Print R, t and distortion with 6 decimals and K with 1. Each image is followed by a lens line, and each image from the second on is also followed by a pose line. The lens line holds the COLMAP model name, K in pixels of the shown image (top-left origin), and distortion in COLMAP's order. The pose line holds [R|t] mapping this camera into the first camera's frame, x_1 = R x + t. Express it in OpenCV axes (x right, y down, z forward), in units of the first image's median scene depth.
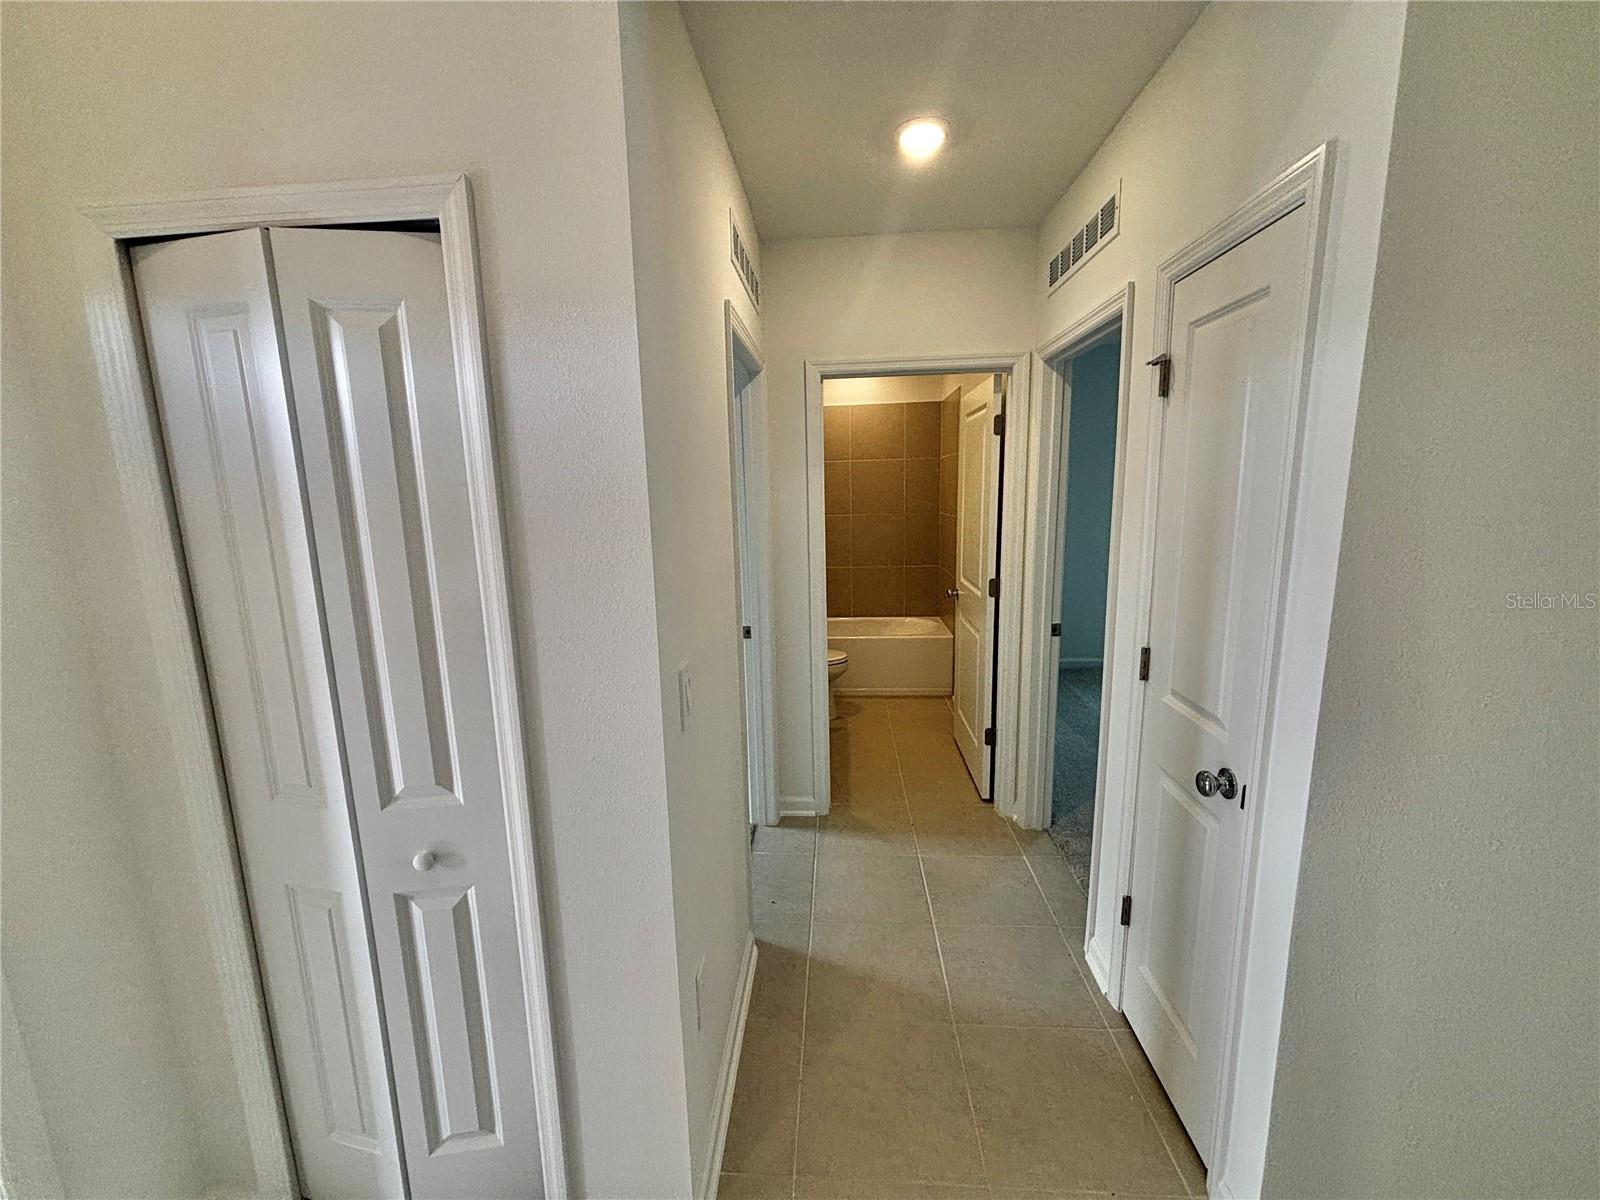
lens RADIAL K [[644.0, 0, 798.9], [0, 644.0, 602.0], [0, 0, 1]] dist [0.001274, 0.000363]
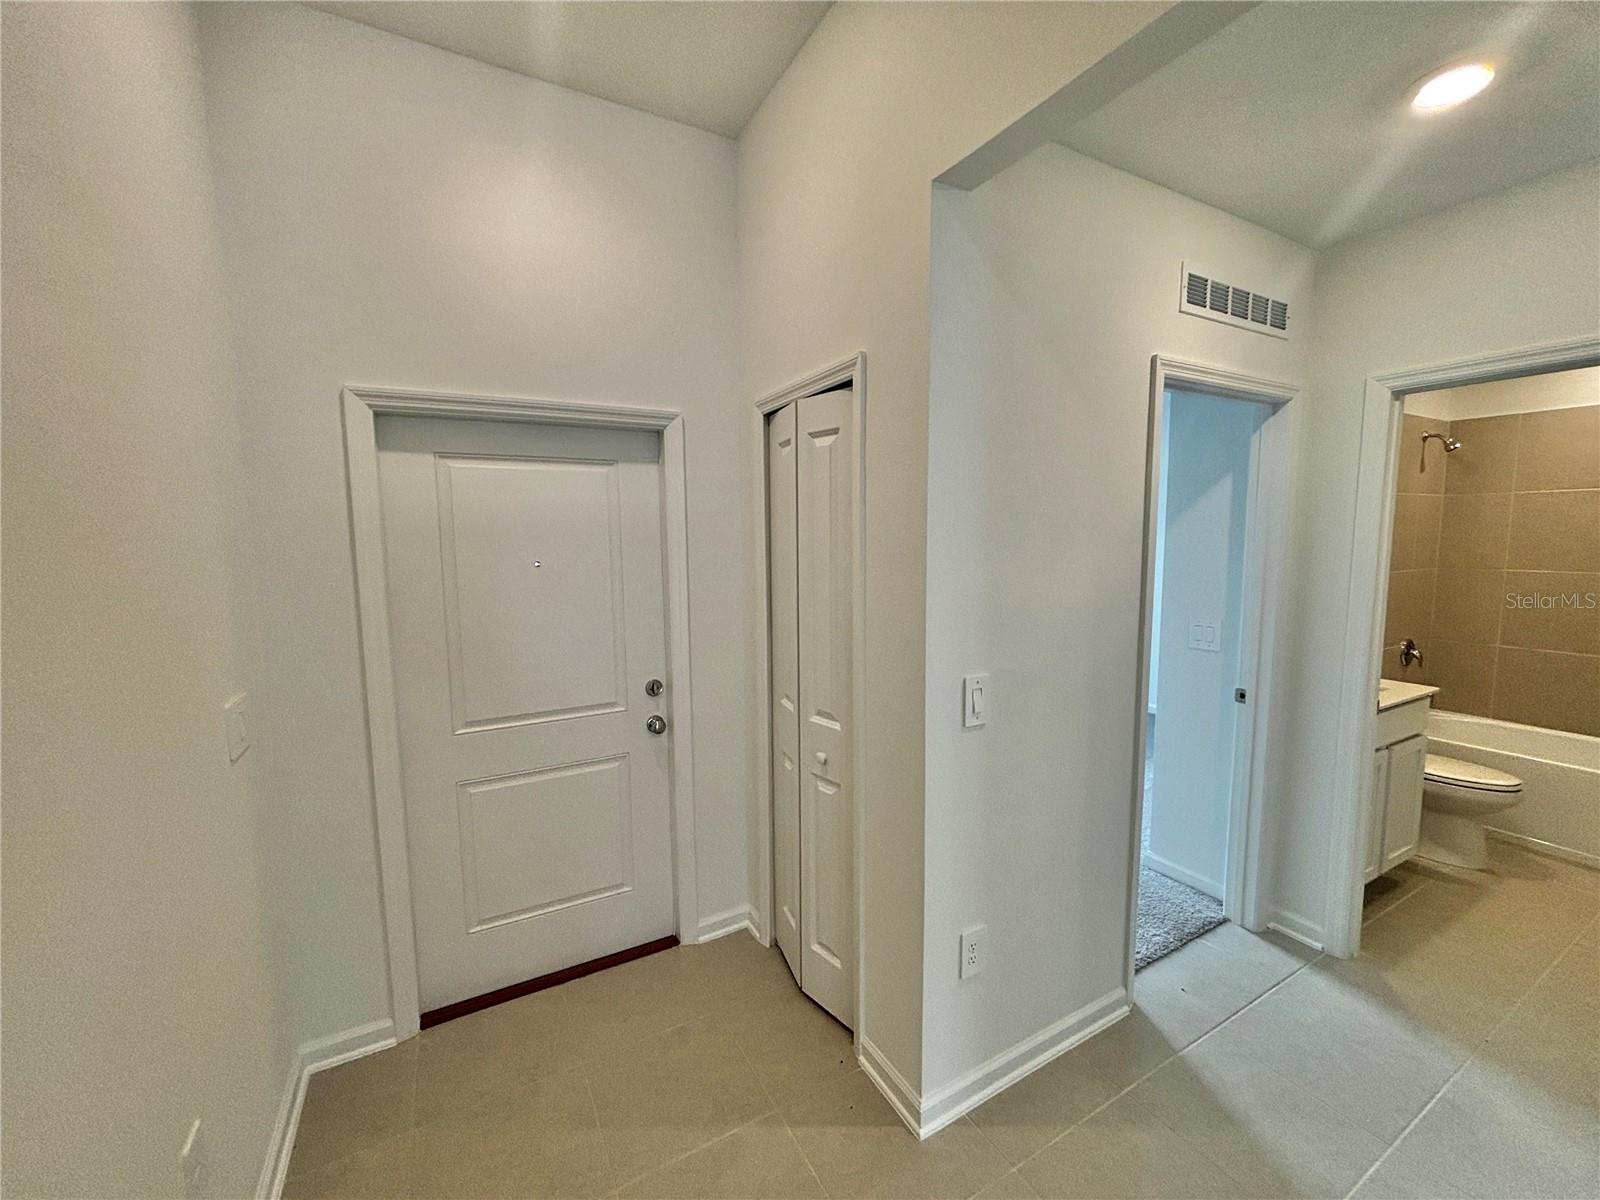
lens RADIAL K [[644.0, 0, 803.6], [0, 644.0, 600.4], [0, 0, 1]] dist [0.001274, 0.000363]
pose [[0.548523, 0.099549, -0.830188, 0.297894], [-0.150500, 0.988426, 0.019085, -0.007843], [0.822479, 0.114475, 0.557157, 0.001617]]
